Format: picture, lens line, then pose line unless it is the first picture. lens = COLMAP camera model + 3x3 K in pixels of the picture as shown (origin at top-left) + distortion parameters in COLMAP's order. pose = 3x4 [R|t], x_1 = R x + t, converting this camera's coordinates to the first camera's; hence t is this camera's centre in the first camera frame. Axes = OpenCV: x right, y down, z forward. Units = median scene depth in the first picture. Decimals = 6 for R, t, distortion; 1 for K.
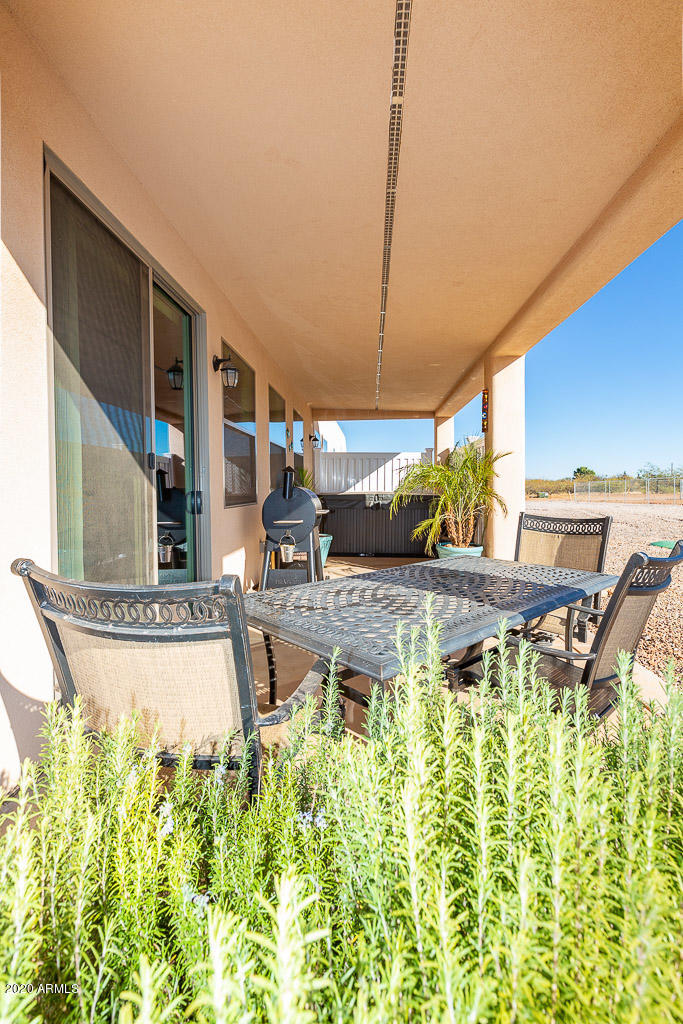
lens RADIAL K [[451.6, 0, 342.1], [0, 451.6, 489.6], [0, 0, 1]] dist [-0.000006, -0.000032]
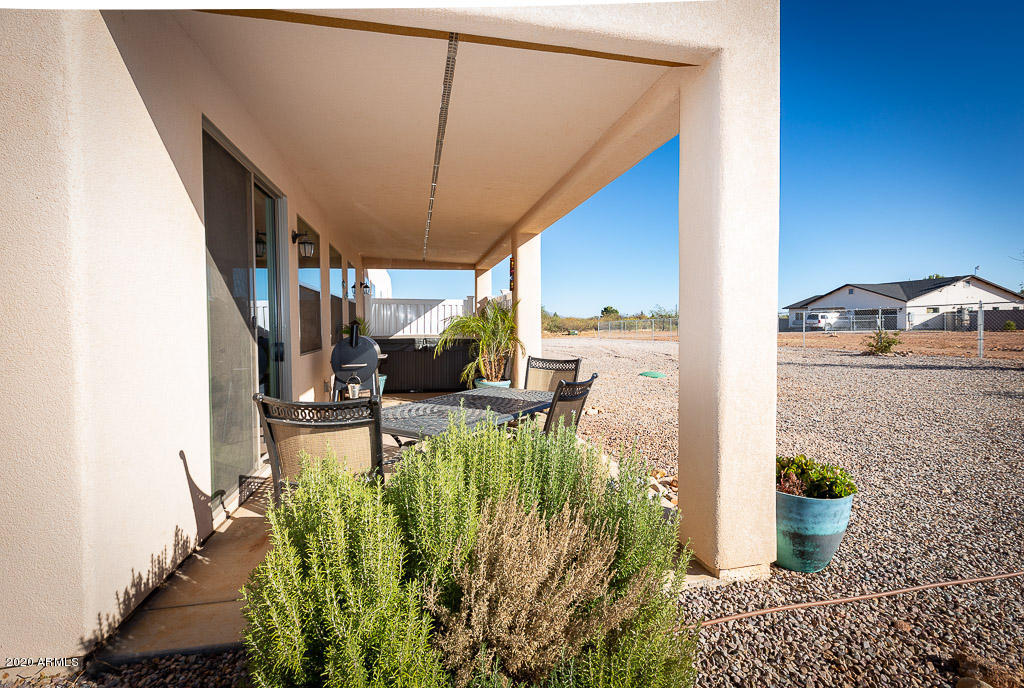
lens RADIAL K [[466.1, 0, 513.6], [0, 466.1, 329.8], [0, 0, 1]] dist [-0.000062, -0.000063]
pose [[0.962081, -0.003110, 0.272744, -0.039087], [0.000274, 0.999945, 0.010437, -0.031121], [-0.272762, -0.009967, 0.962030, -0.271441]]
